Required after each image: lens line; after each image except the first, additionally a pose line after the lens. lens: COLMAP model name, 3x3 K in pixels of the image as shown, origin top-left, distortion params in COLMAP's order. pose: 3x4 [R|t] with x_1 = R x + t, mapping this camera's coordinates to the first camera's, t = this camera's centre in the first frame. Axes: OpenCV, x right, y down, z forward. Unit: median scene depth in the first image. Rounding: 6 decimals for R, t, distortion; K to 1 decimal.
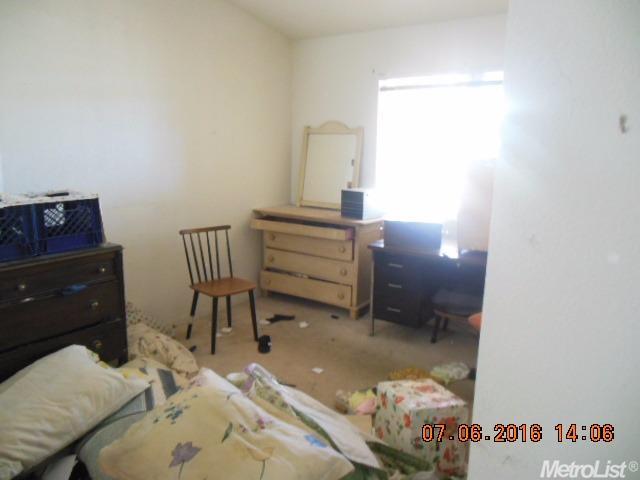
lens RADIAL K [[482.9, 0, 320.0], [0, 482.9, 240.0], [0, 0, 1]] dist [-0.072151, 0.113642]
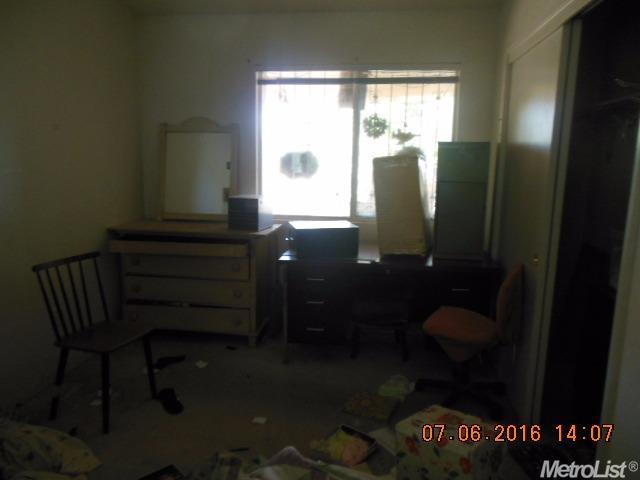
lens RADIAL K [[482.9, 0, 320.0], [0, 482.9, 240.0], [0, 0, 1]] dist [-0.072151, 0.113642]
pose [[0.893263, -0.081159, 0.442147, -0.193681], [0.086295, 0.996233, 0.008525, -0.023436], [-0.441173, 0.030540, 0.896902, 0.174349]]
